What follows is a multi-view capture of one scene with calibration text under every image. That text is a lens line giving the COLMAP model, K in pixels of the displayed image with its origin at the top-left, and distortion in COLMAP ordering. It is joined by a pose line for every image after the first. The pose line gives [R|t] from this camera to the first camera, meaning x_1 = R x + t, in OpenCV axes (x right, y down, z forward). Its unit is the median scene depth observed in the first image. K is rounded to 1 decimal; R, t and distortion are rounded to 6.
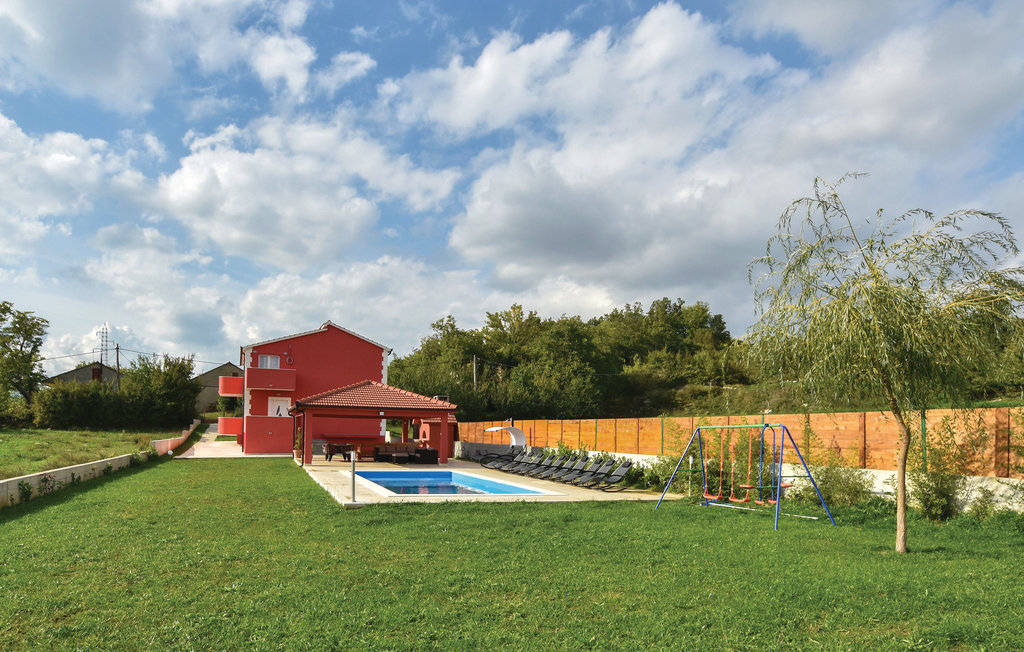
lens RADIAL K [[662.4, 0, 511.2], [0, 662.4, 368.4], [0, 0, 1]] dist [-0.003422, -0.000402]
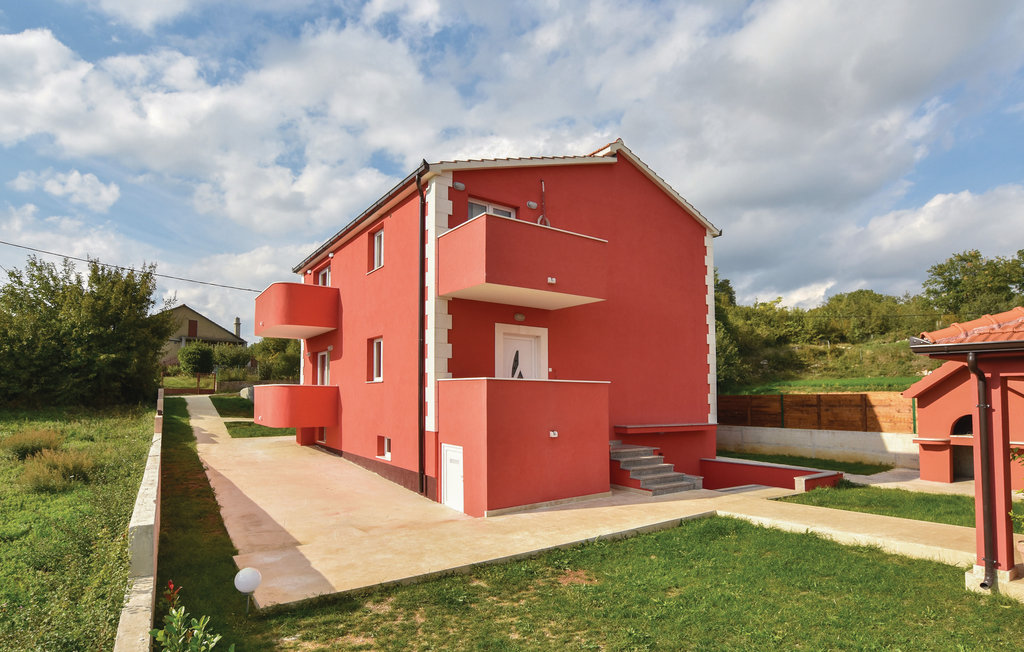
lens RADIAL K [[511.6, 0, 529.1], [0, 511.6, 343.8], [0, 0, 1]] dist [-0.016778, 0.000242]
pose [[0.962314, 0.015401, 0.271505, -0.316046], [-0.014762, 0.999881, -0.004397, 0.040712], [-0.271541, 0.000224, 0.962427, 0.557115]]
